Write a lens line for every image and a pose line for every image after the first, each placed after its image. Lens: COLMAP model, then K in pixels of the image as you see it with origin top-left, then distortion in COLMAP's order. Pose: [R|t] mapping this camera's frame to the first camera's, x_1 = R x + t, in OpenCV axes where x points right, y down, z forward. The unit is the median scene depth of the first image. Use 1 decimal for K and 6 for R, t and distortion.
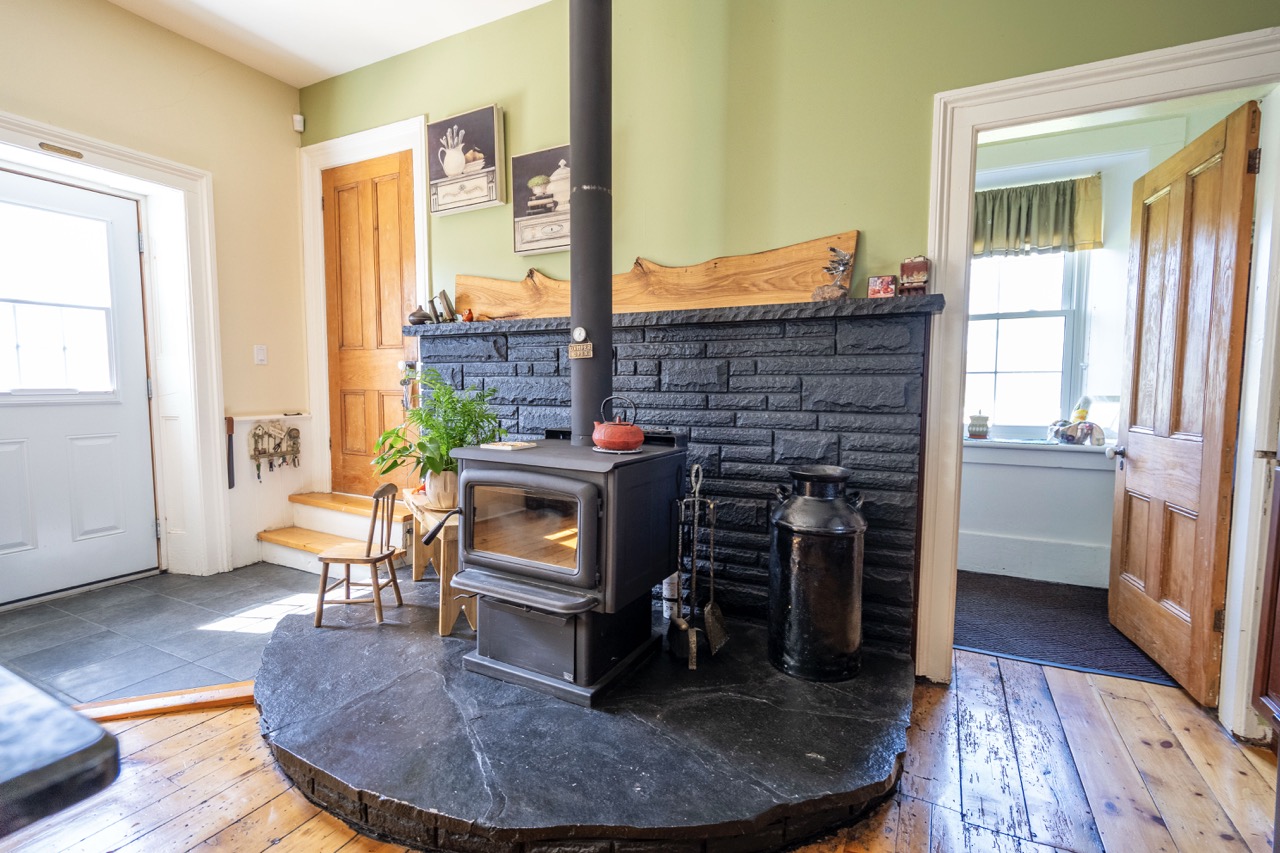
lens RADIAL K [[572.7, 0, 640.0], [0, 572.7, 426.5], [0, 0, 1]] dist [0.002046, 0.000201]
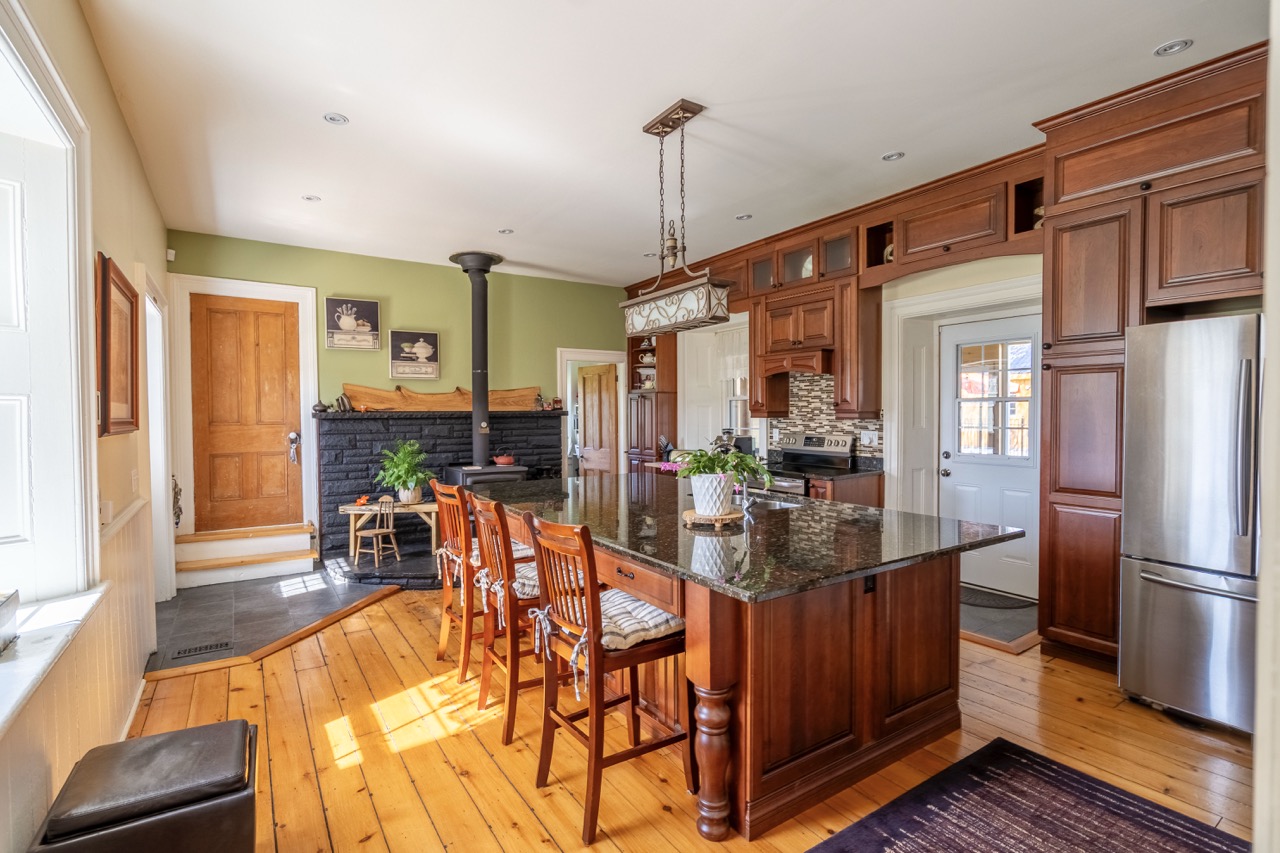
lens RADIAL K [[611.9, 0, 640.0], [0, 611.9, 426.5], [0, 0, 1]] dist [0.001536, 0.000175]
pose [[0.480601, -0.027630, 0.876504, -1.681786], [0.073186, 0.997280, -0.008692, -0.055483], [-0.873880, 0.068326, 0.481316, -0.757166]]
